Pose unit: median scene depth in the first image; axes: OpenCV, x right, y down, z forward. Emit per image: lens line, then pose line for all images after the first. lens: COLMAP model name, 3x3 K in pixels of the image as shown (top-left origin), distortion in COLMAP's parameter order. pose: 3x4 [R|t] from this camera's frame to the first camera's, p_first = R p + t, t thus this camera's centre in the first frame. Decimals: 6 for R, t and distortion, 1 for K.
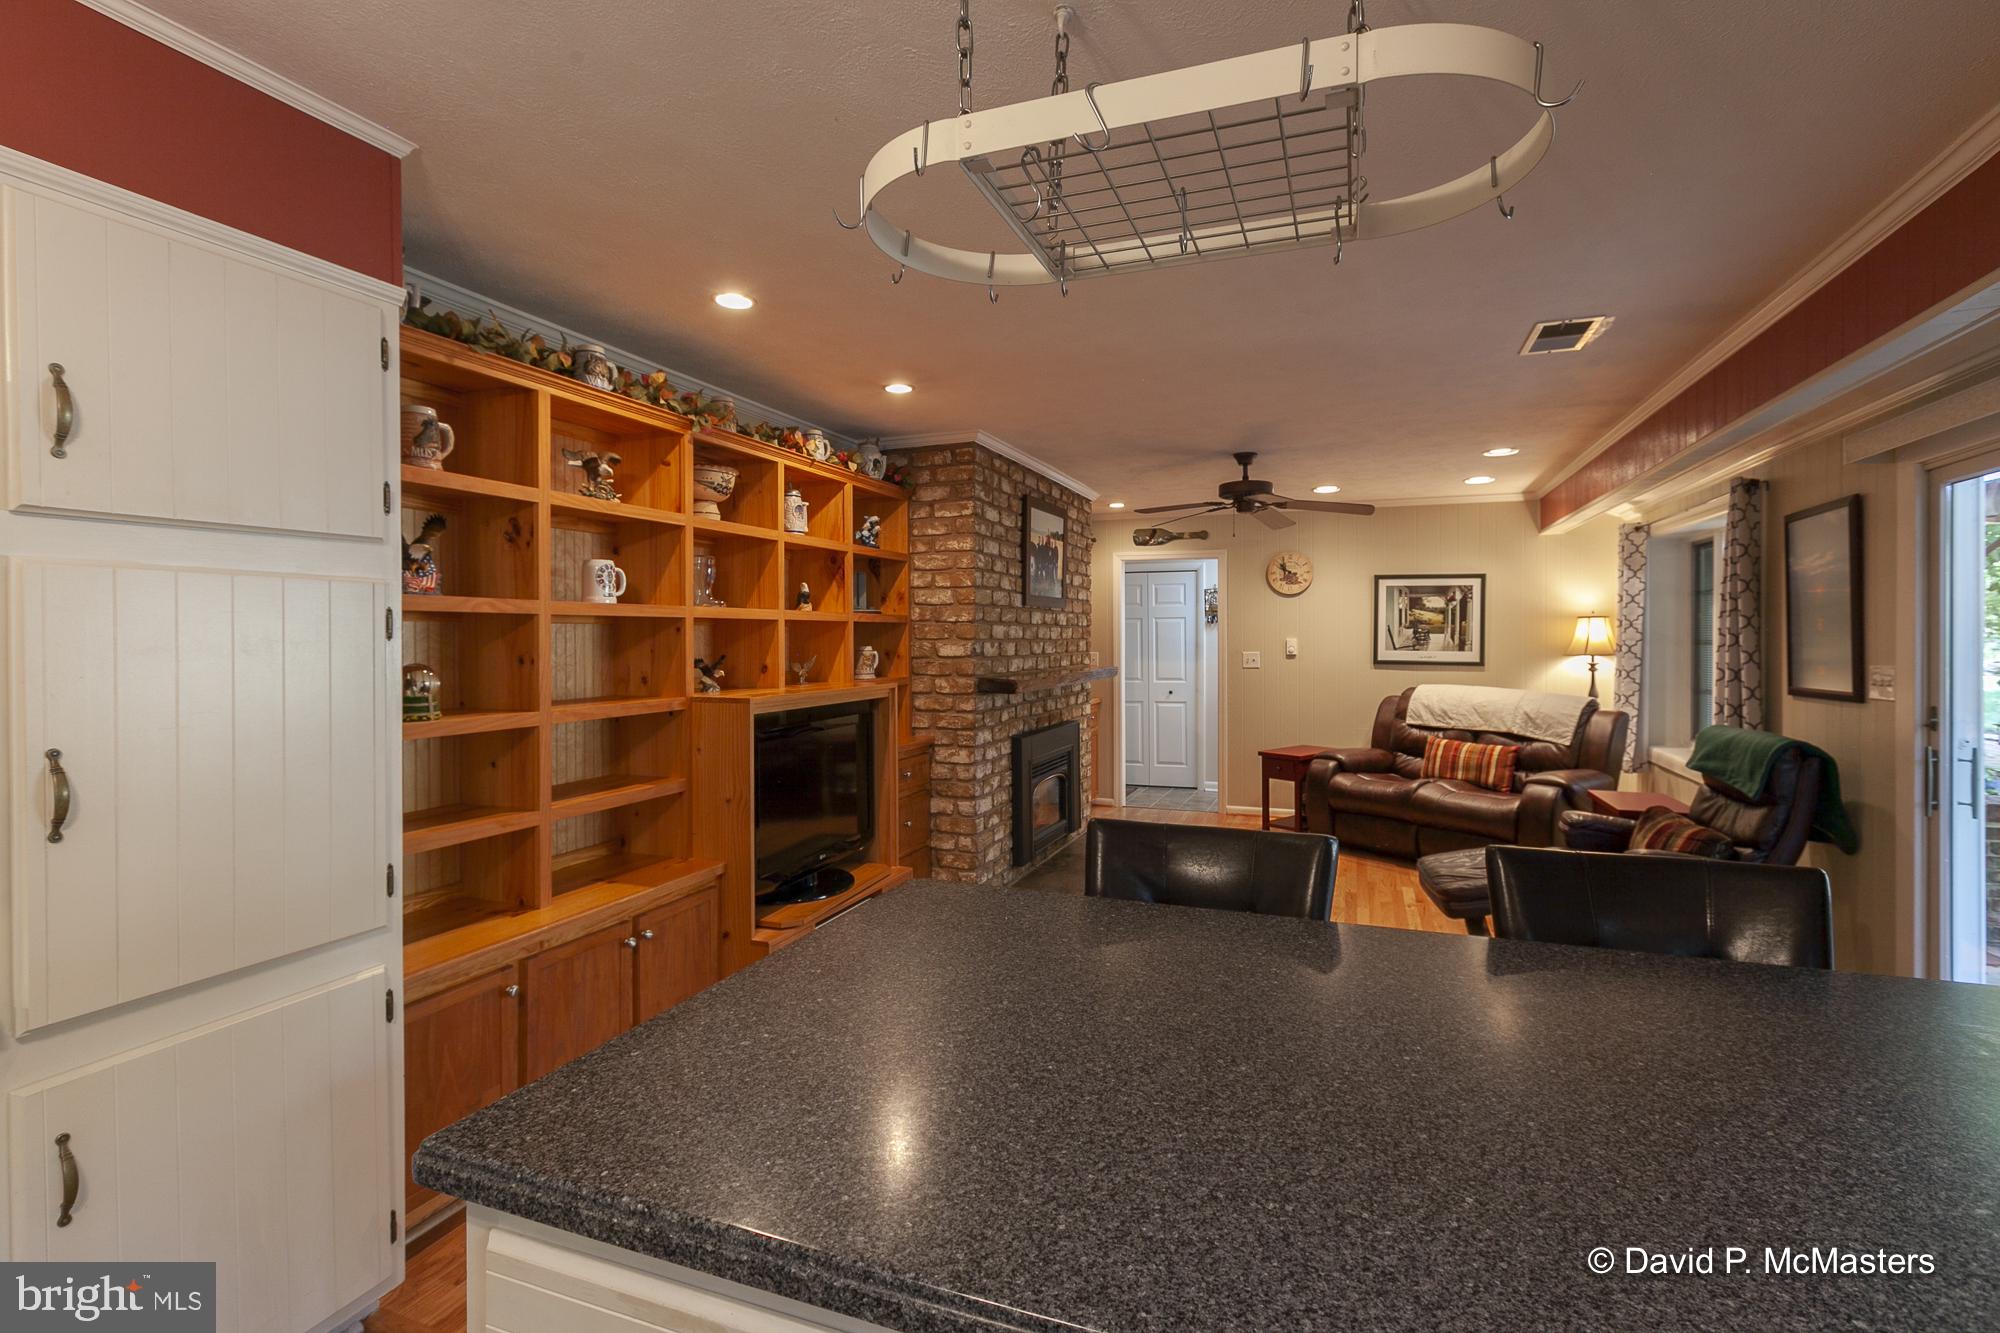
lens RADIAL K [[911.2, 0, 973.7], [0, 911.2, 632.9], [0, 0, 1]] dist [0.000321, -0.001828]
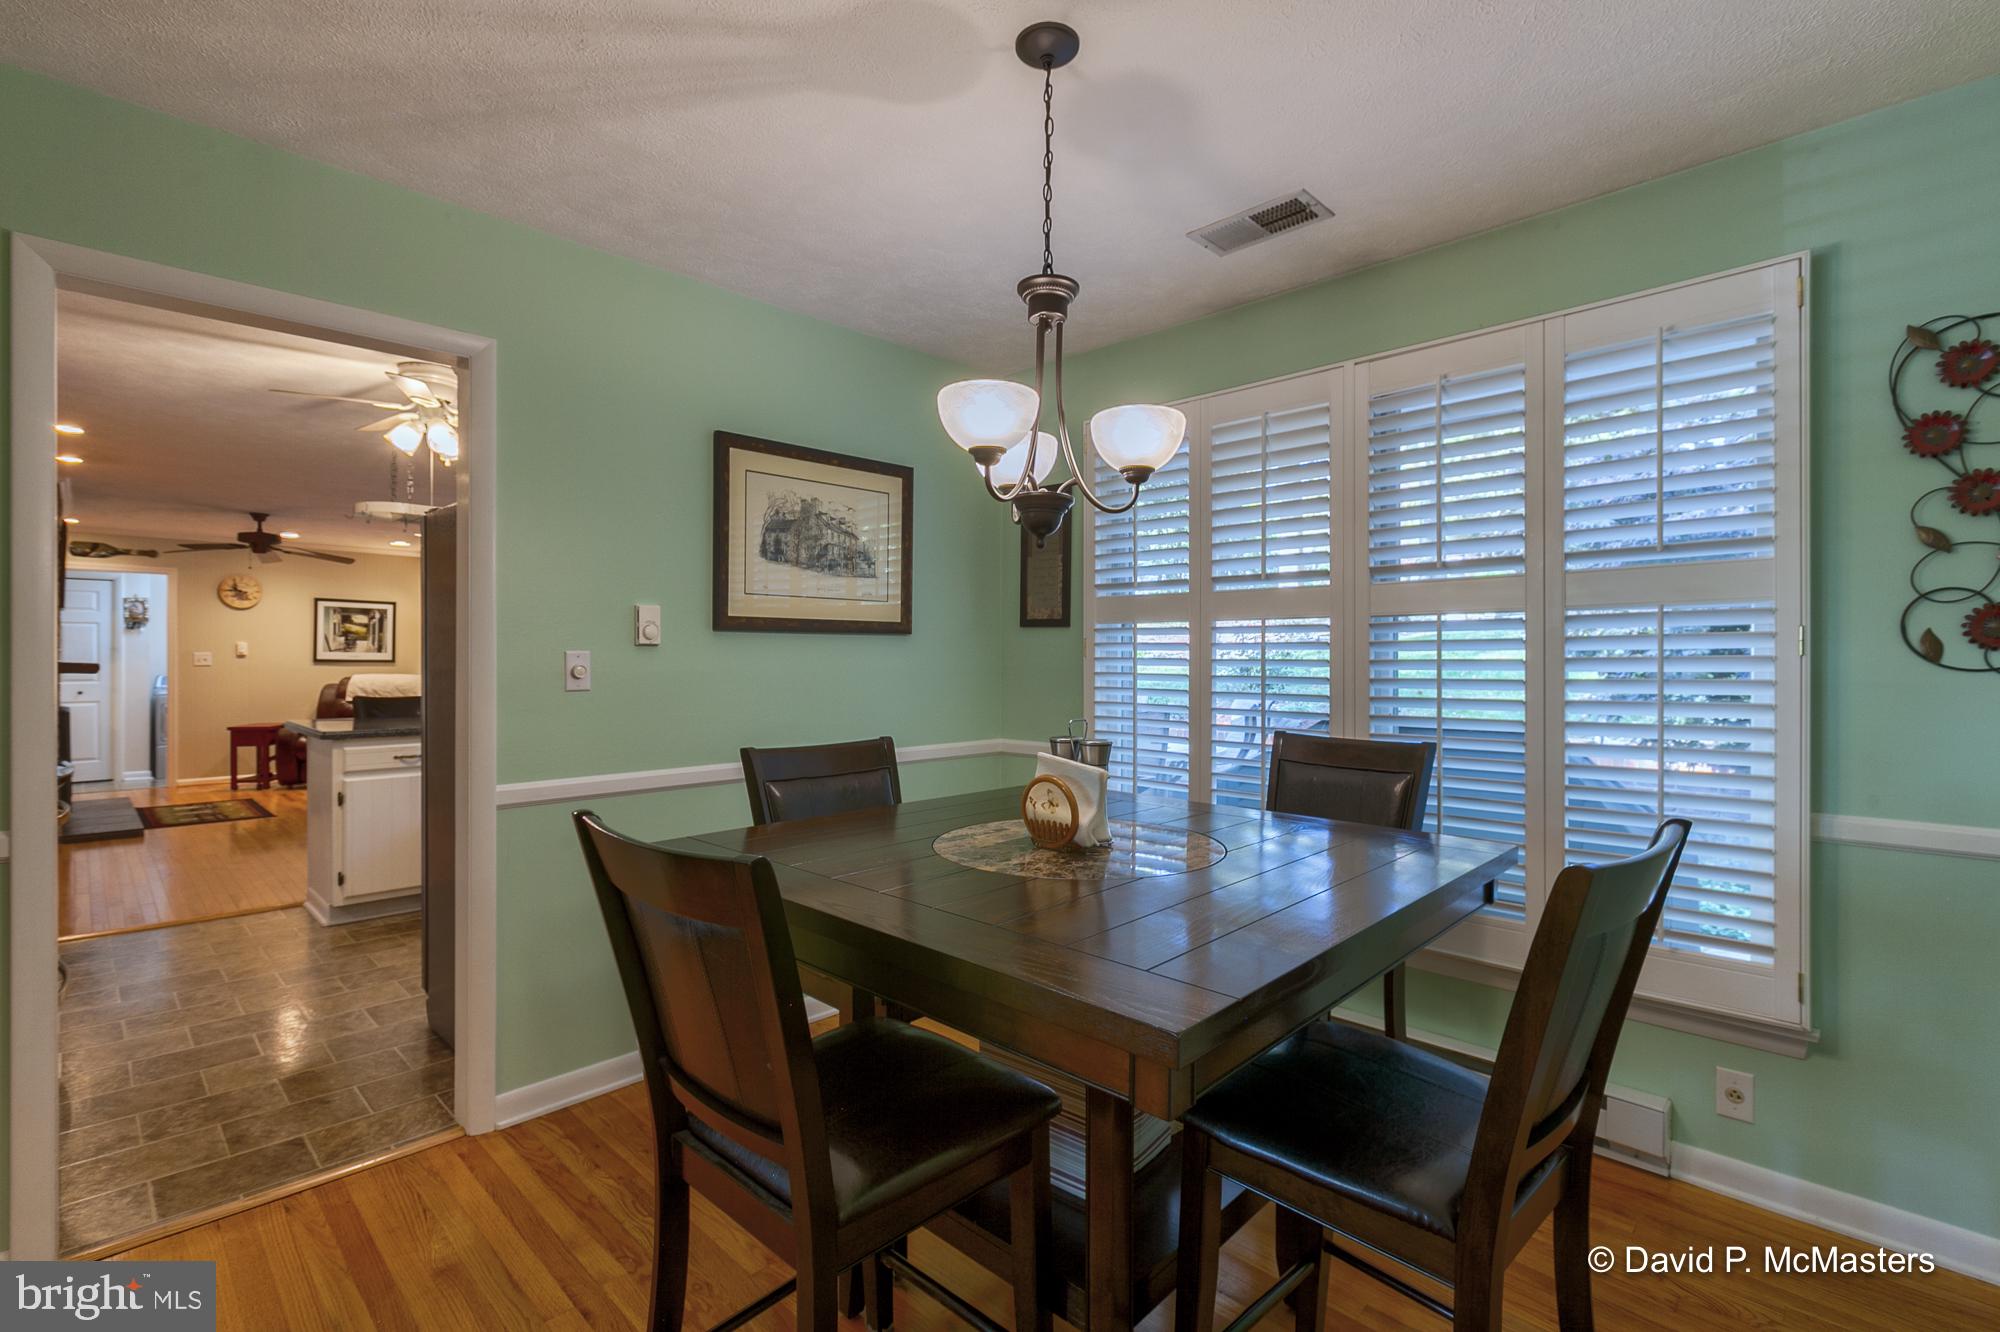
lens RADIAL K [[911.2, 0, 988.1], [0, 911.2, 660.8], [0, 0, 1]] dist [0.000321, -0.001828]
pose [[0.392200, 0.002110, 0.919877, -0.444546], [-0.007338, 0.999973, 0.000835, 0.024647], [-0.919851, -0.007077, 0.392205, -0.501142]]
